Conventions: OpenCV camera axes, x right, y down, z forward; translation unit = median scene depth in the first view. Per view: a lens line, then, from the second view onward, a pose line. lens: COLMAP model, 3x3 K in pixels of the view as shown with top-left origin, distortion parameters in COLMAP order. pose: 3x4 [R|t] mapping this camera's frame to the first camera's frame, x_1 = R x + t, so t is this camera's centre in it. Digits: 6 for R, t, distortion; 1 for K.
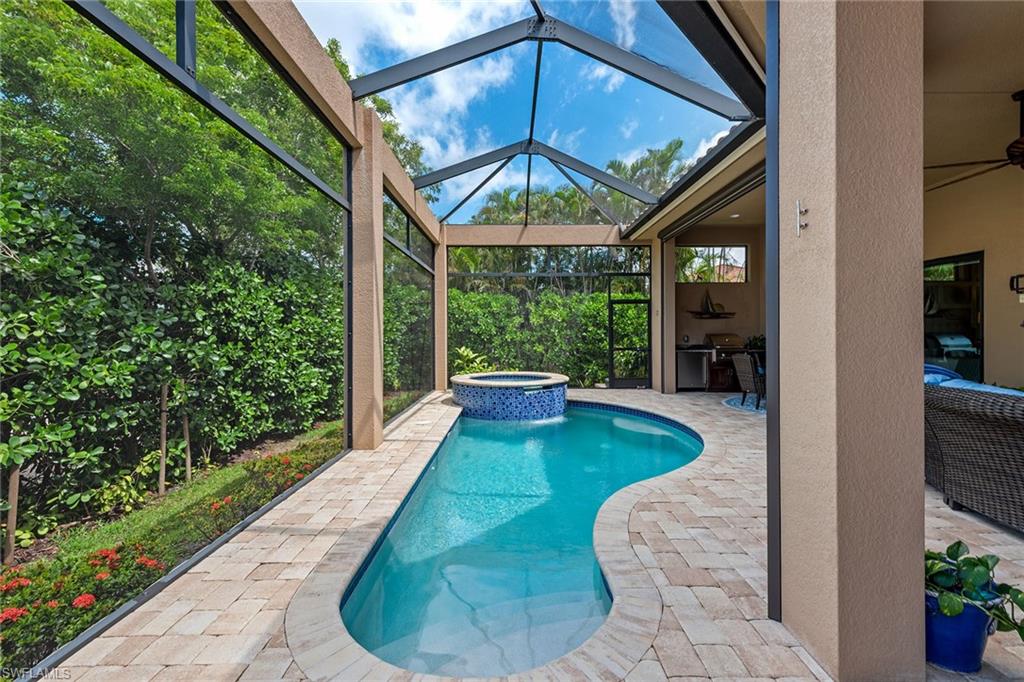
lens RADIAL K [[431.9, 0, 511.4], [0, 431.9, 337.1], [0, 0, 1]] dist [0.021713, -0.007926]
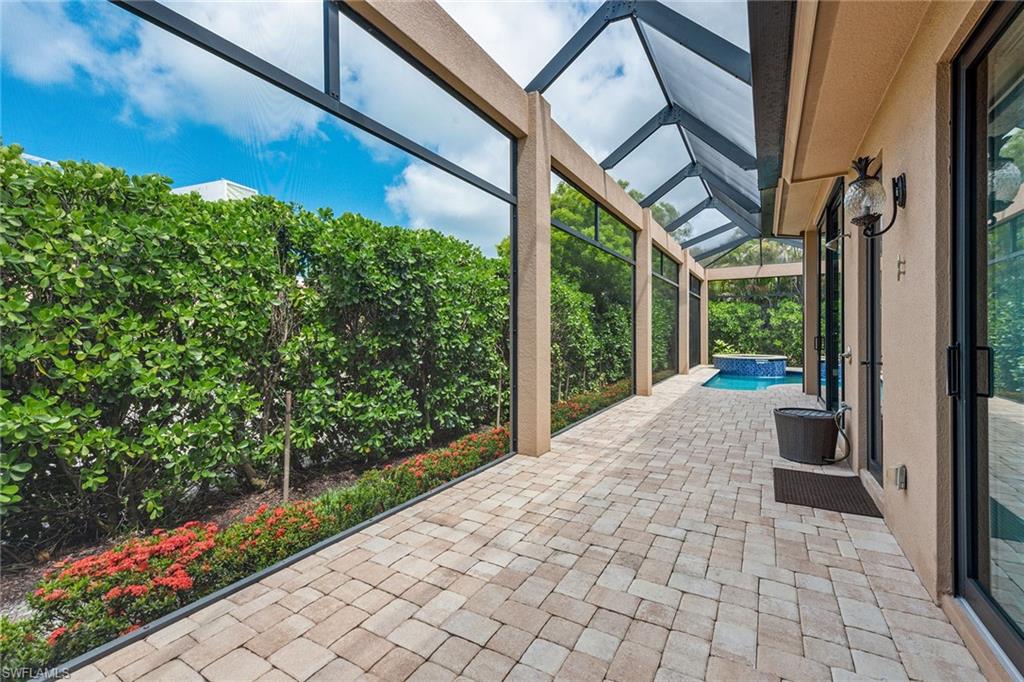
lens RADIAL K [[431.9, 0, 511.4], [0, 431.9, 337.1], [0, 0, 1]] dist [0.021713, -0.007926]
pose [[0.863628, 0.000336, -0.504129, 0.031683], [-0.000551, 1.000000, -0.000278, 0.009067], [0.504129, 0.000518, 0.863628, -0.615013]]
